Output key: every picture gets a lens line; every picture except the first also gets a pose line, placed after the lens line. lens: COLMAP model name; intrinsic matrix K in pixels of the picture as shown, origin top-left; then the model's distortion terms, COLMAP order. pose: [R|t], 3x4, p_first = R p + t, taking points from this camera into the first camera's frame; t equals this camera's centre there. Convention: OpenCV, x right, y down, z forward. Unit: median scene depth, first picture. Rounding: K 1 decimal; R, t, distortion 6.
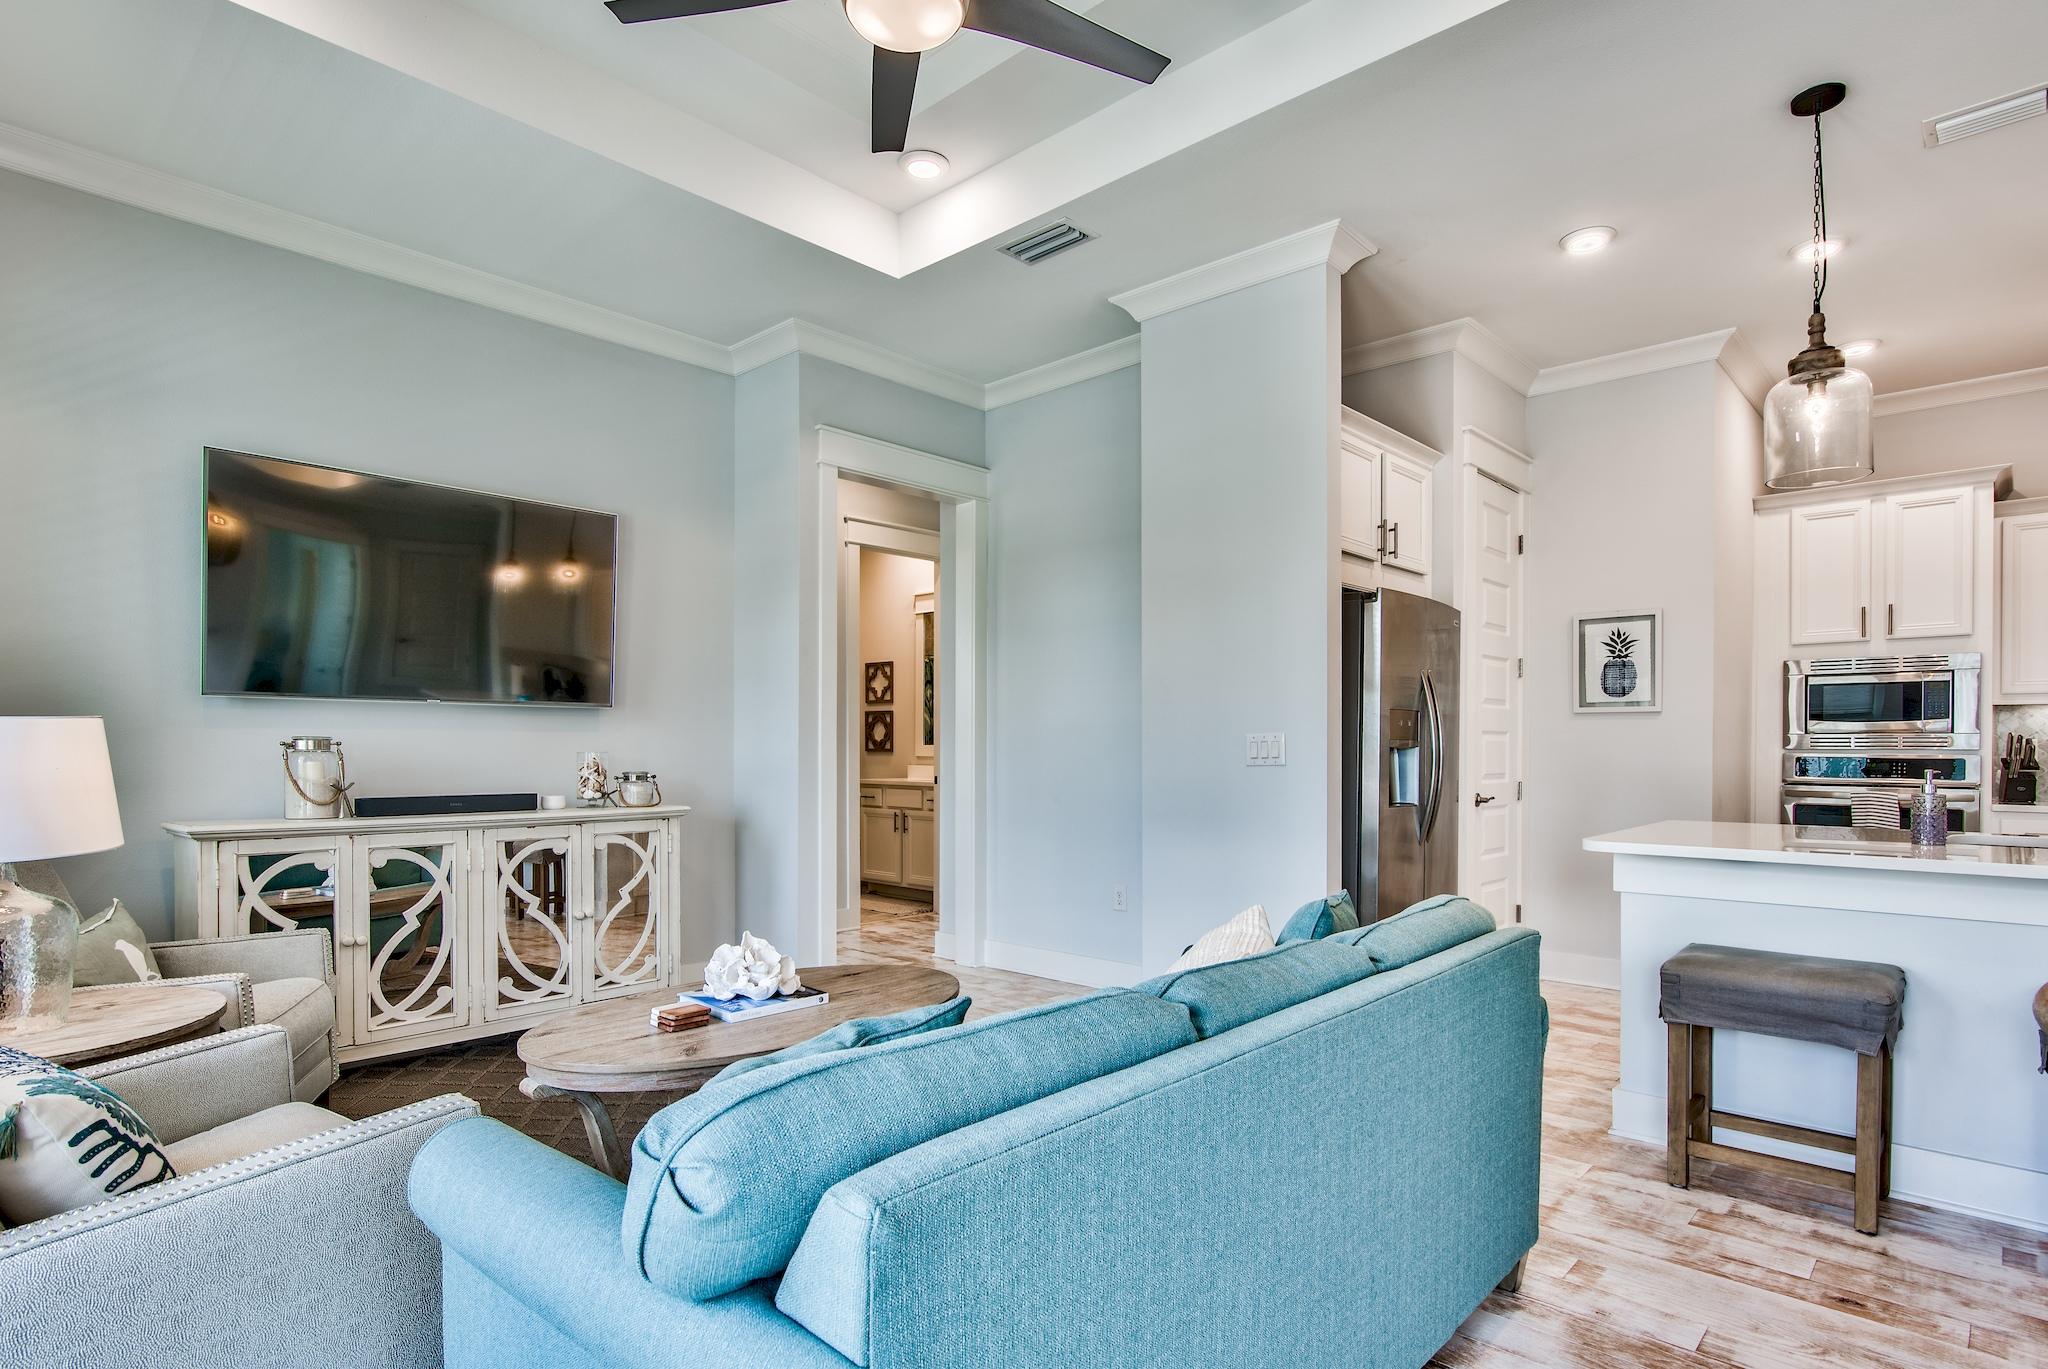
lens RADIAL K [[1066.1, 0, 1005.4], [0, 1066.1, 753.5], [0, 0, 1]] dist [-0.001830, -0.000426]
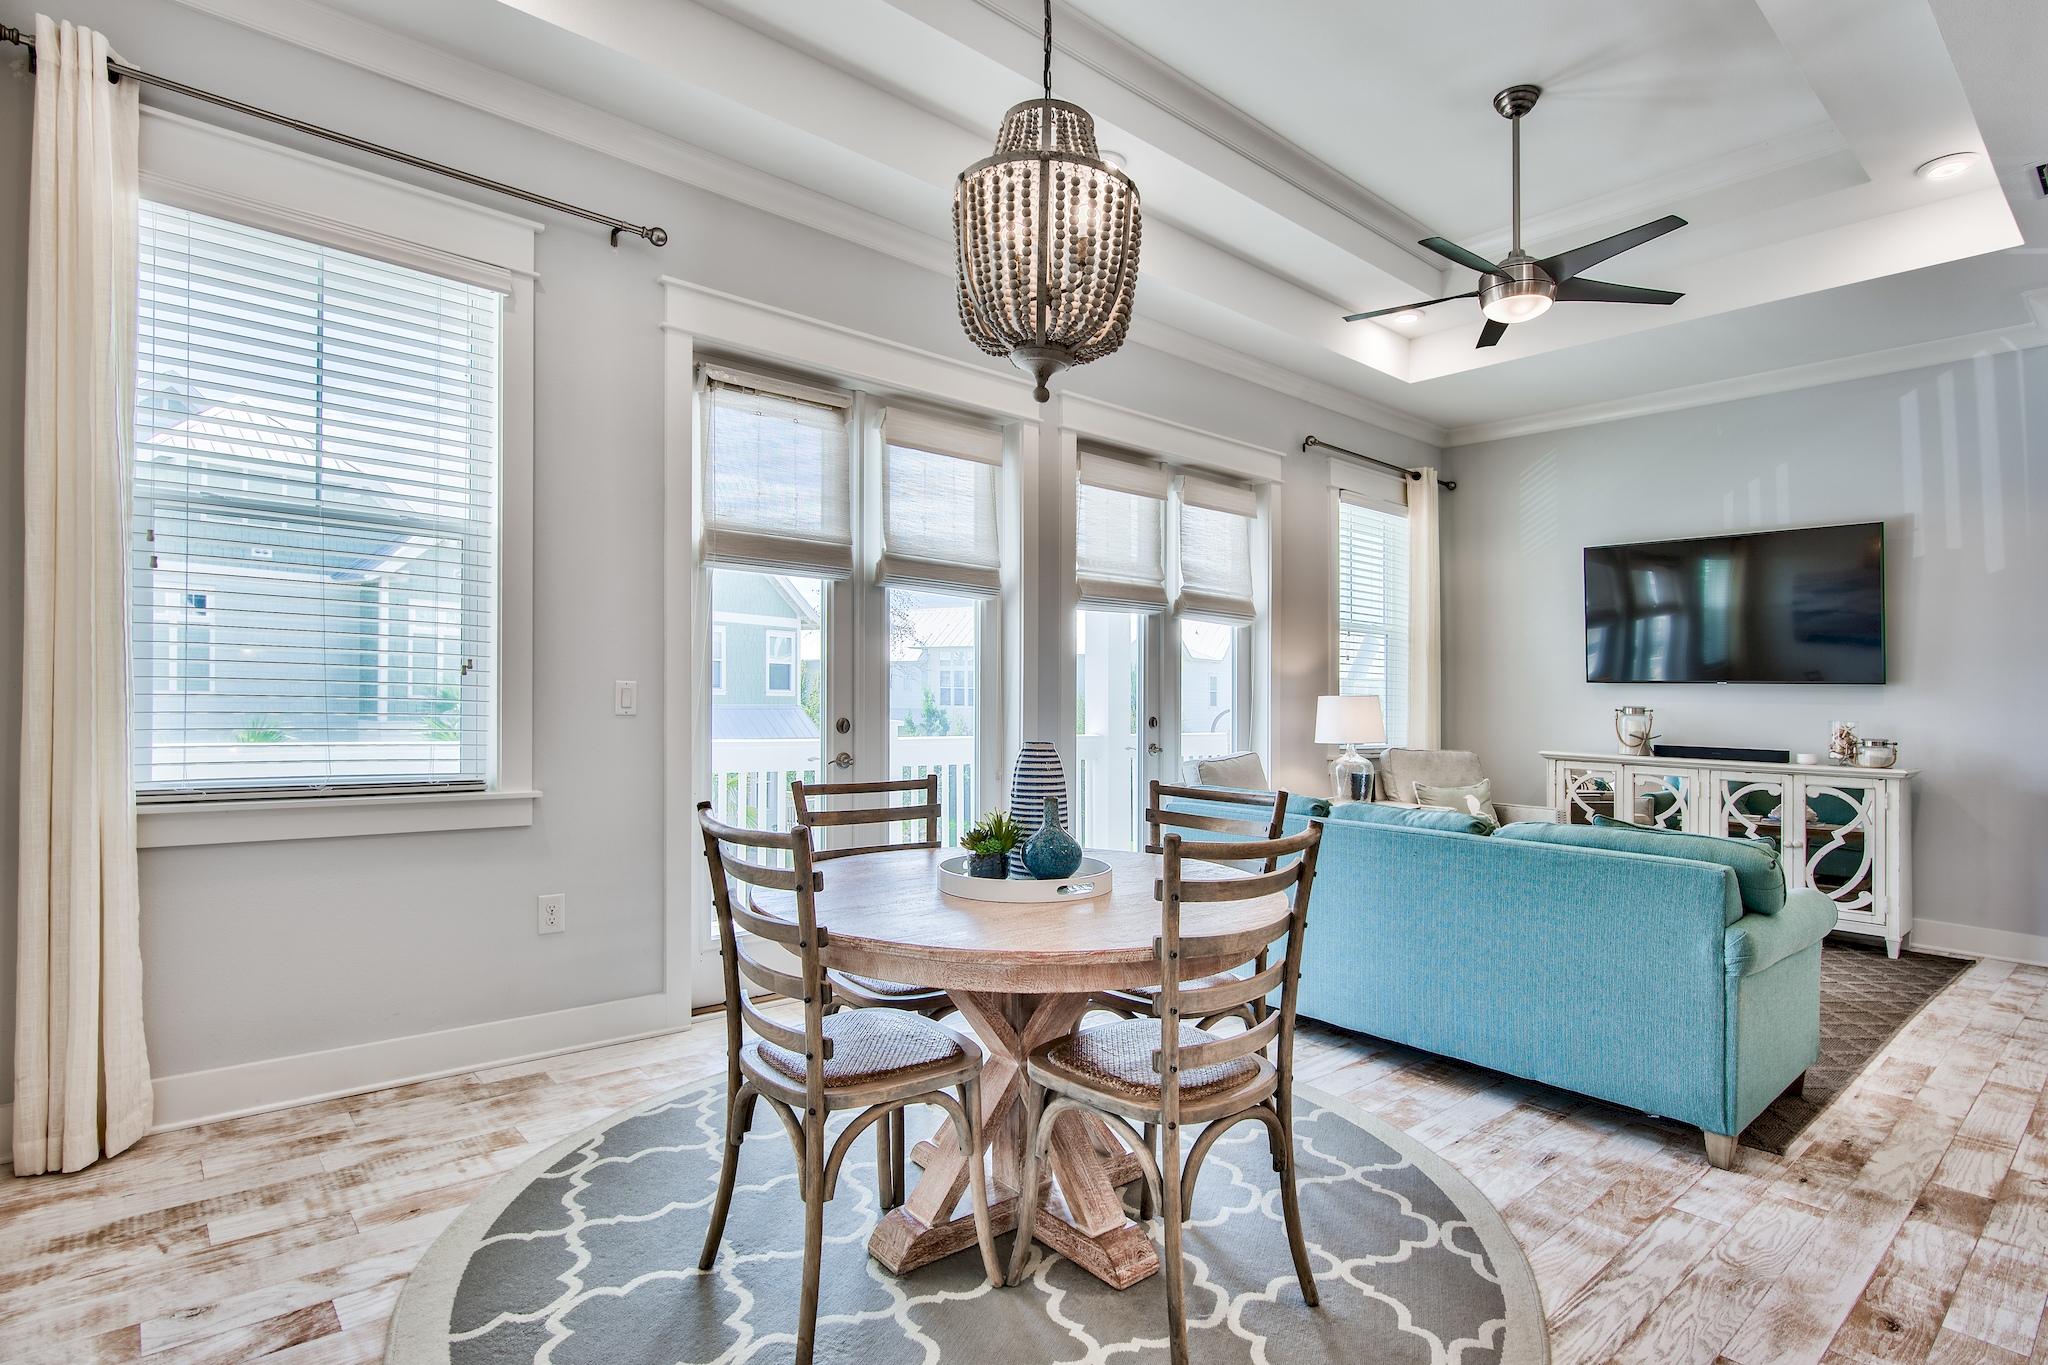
lens RADIAL K [[1055.0, 0, 1038.3], [0, 1055.0, 656.6], [0, 0, 1]] dist [-0.002794, -0.000702]
pose [[-0.076538, -0.042952, -0.996141, 0.898592], [-0.029355, 0.998736, -0.040809, 0.001228], [0.996634, 0.026118, -0.077702, 0.164579]]
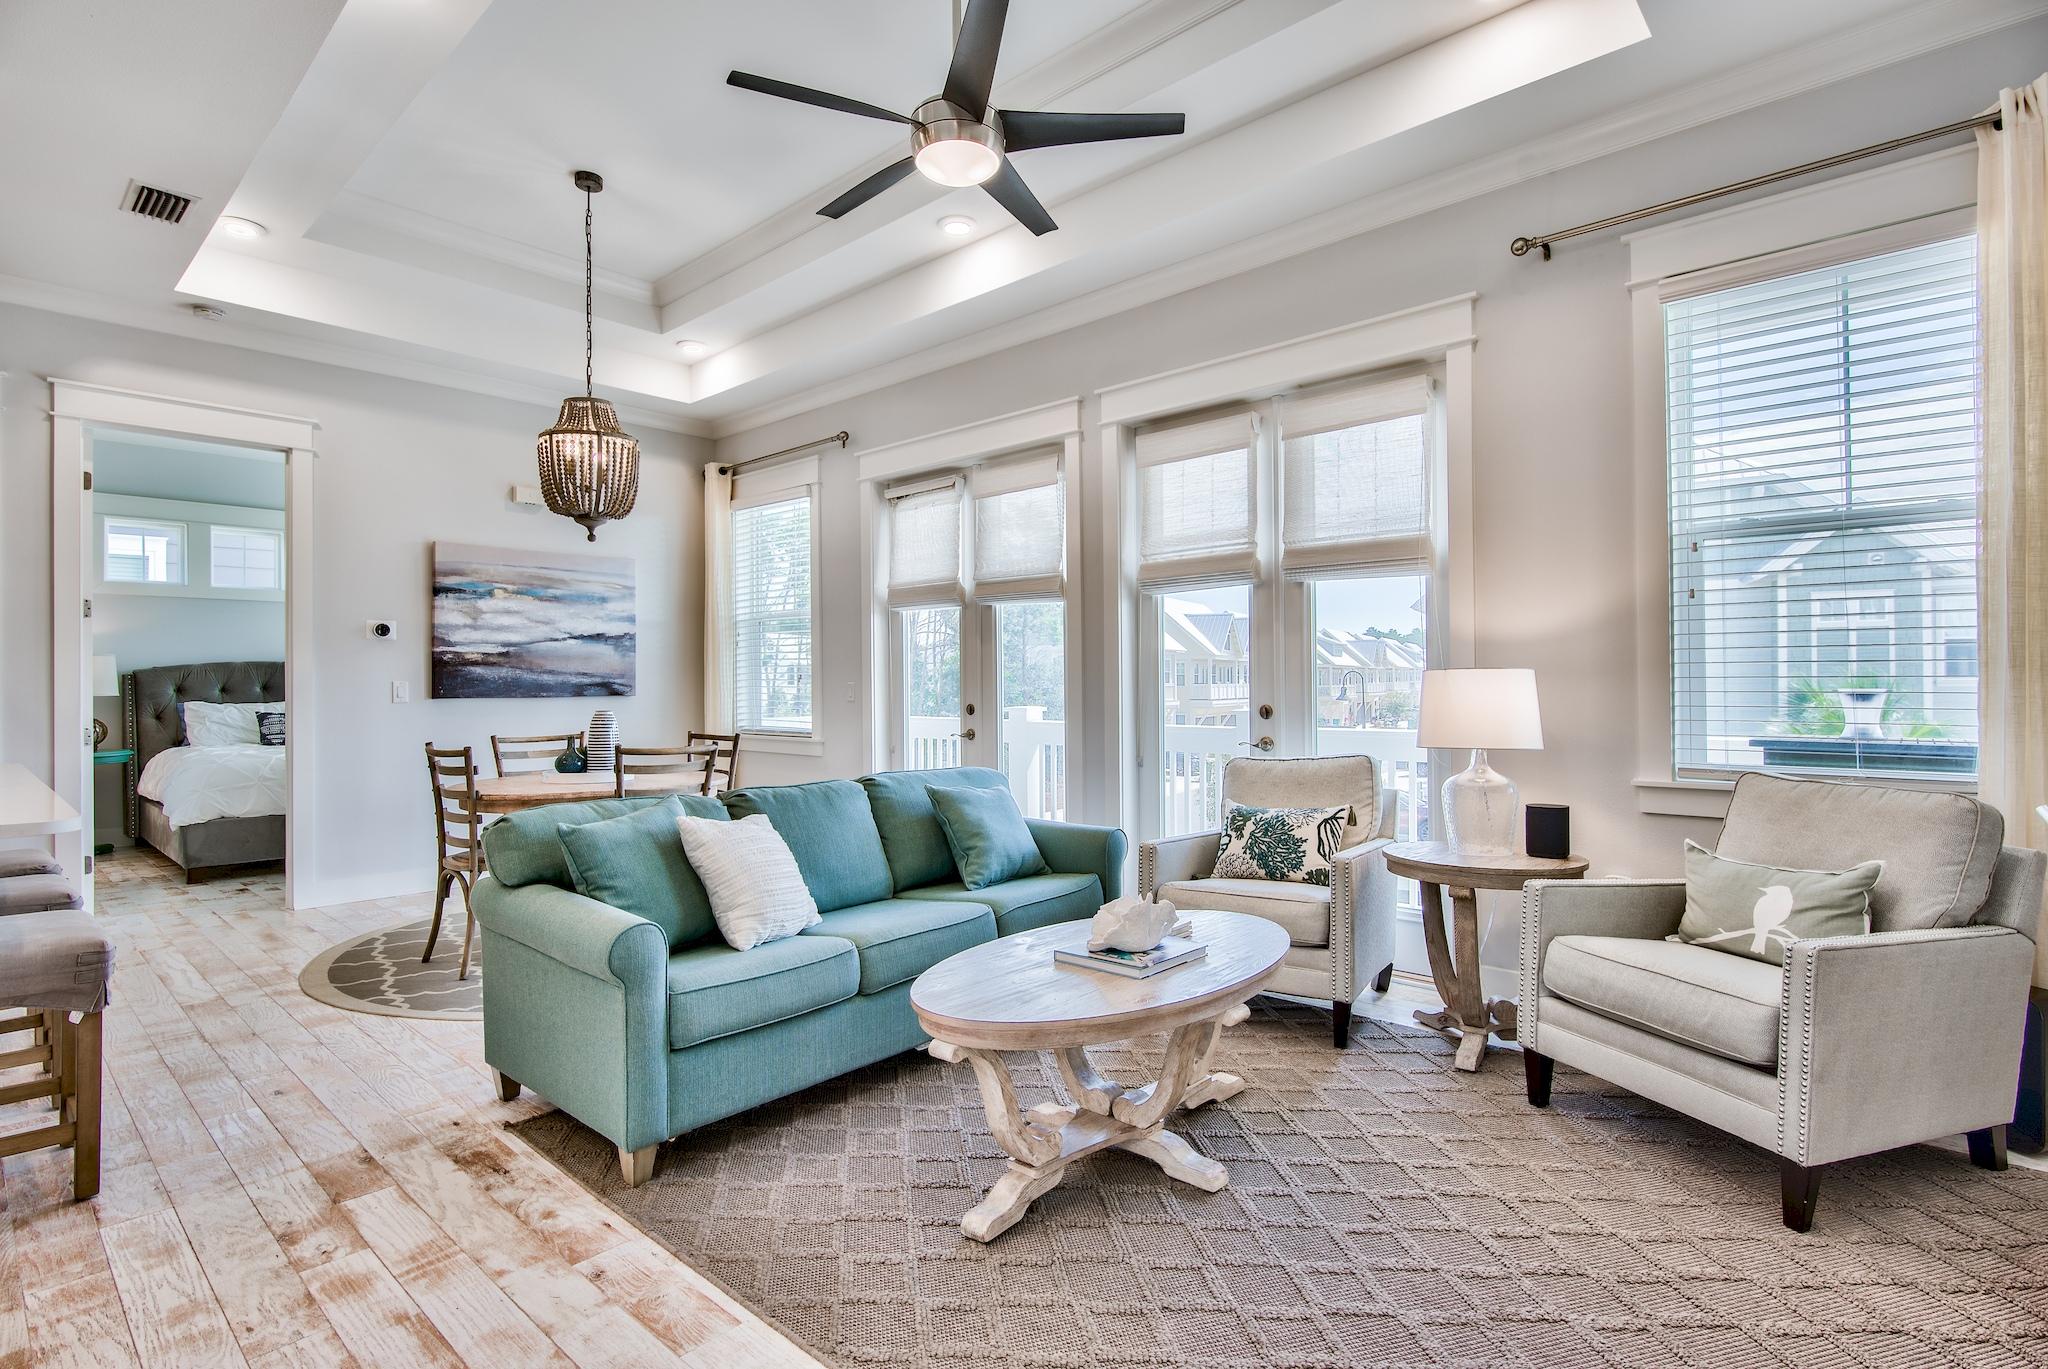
lens RADIAL K [[996.0, 0, 1016.2], [0, 996.0, 678.6], [0, 0, 1]] dist [-0.001692, -0.000182]
pose [[-0.999835, 0.003346, -0.017839, -0.074466], [0.003324, 0.999994, 0.001251, -0.010465], [0.017843, 0.001191, -0.999840, 1.172632]]
